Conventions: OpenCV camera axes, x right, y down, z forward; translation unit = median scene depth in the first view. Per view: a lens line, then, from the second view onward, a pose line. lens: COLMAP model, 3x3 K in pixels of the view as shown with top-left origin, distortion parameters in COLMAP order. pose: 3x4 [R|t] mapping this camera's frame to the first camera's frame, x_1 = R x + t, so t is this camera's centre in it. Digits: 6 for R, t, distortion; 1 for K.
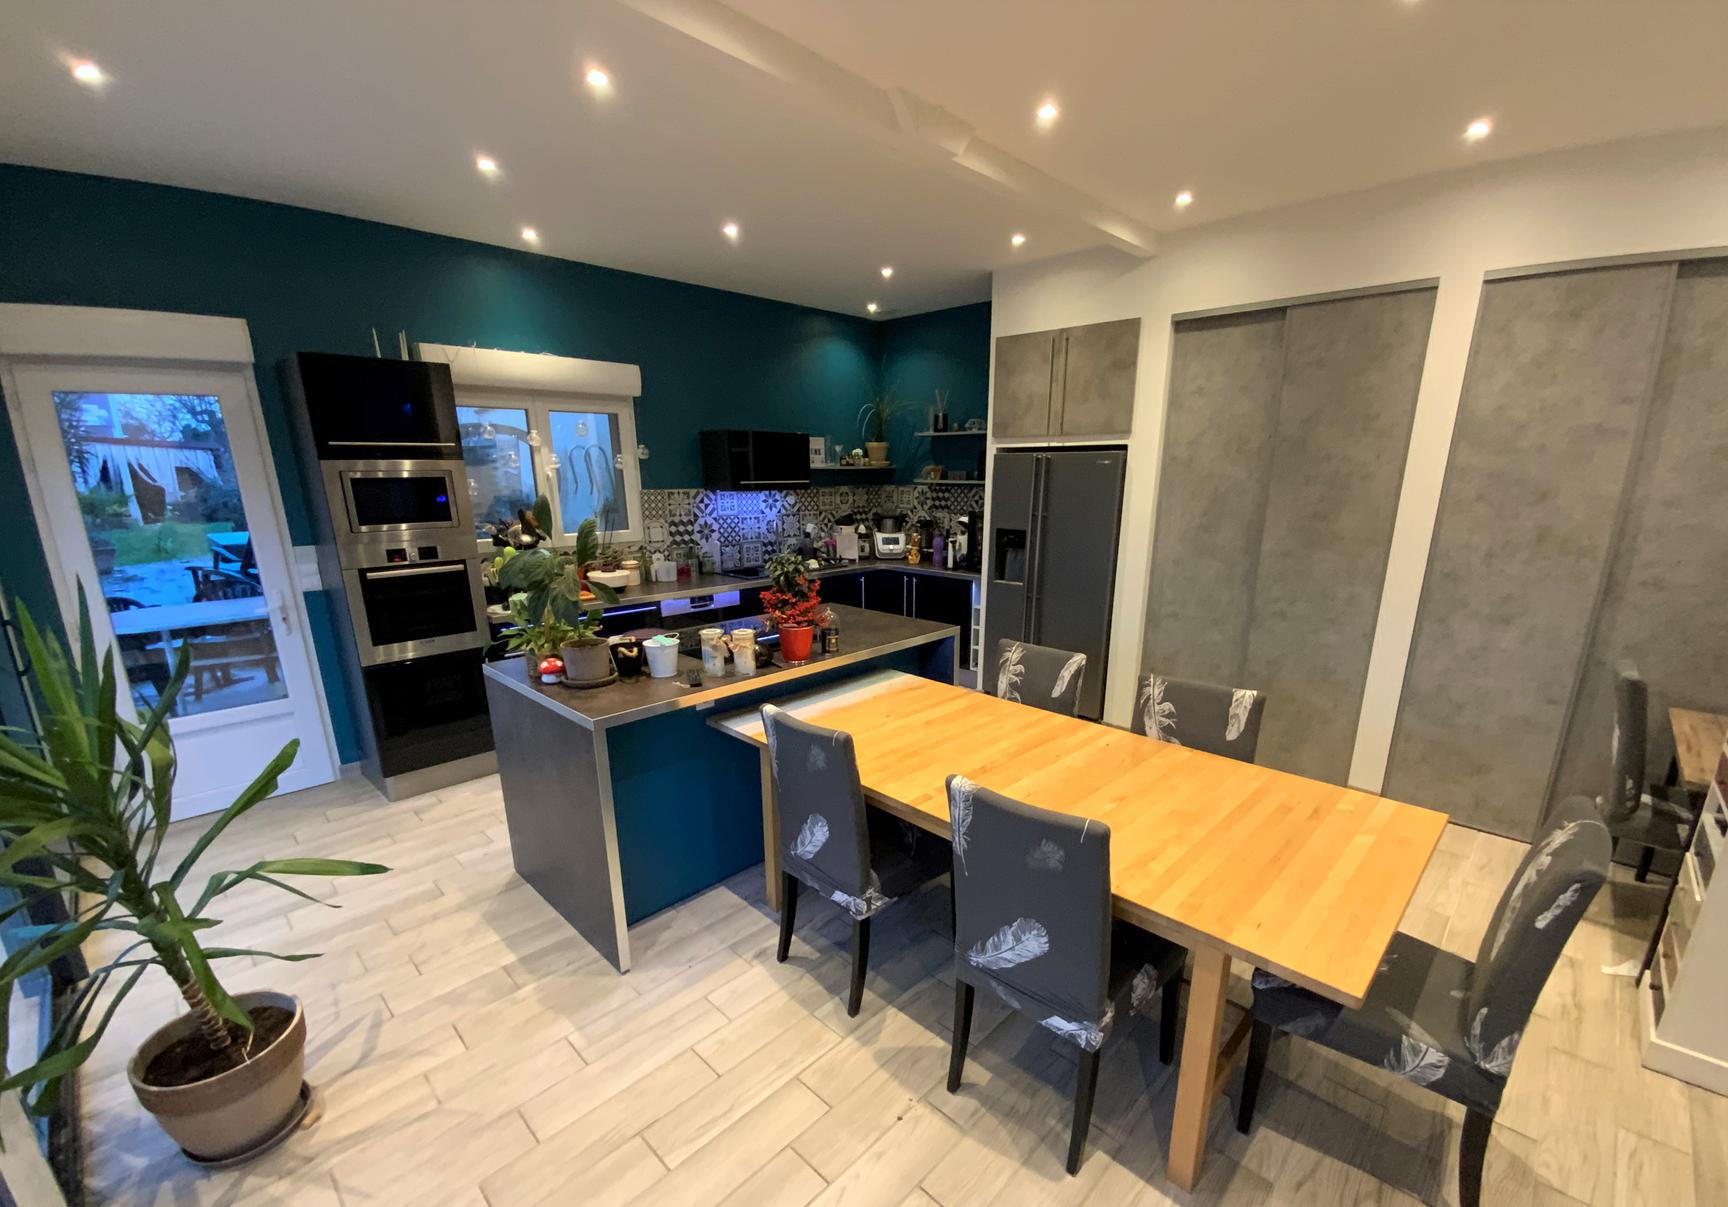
lens RADIAL K [[755.2, 0, 863.0], [0, 755.2, 606.6], [0, 0, 1]] dist [-0.000104, -0.000029]
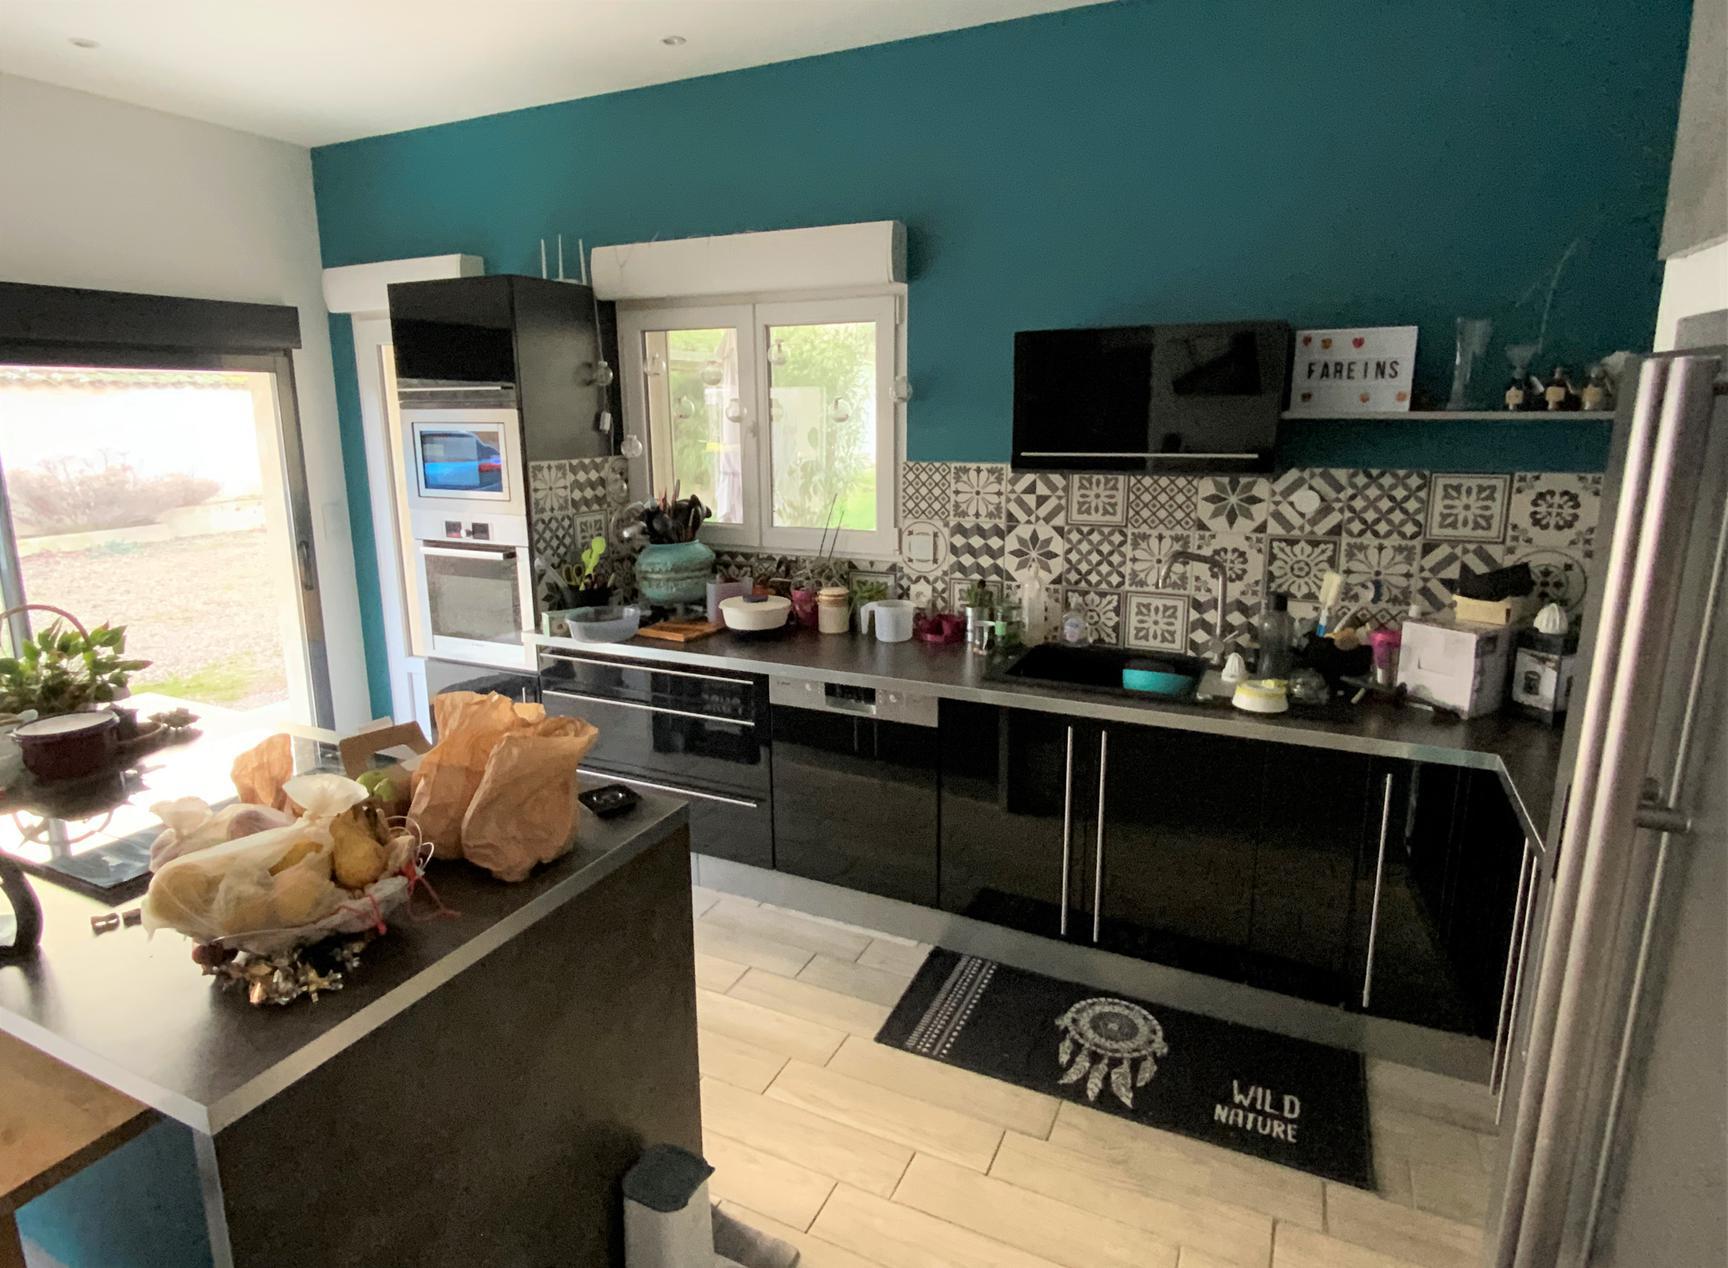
lens RADIAL K [[960.1, 0, 862.0], [0, 960.1, 627.5], [0, 0, 1]] dist [0.000412, -0.000046]
pose [[0.323936, 0.188792, -0.927051, 0.324713], [-0.171211, 0.975406, 0.138813, -0.121336], [0.930458, 0.113755, 0.348292, 0.706586]]
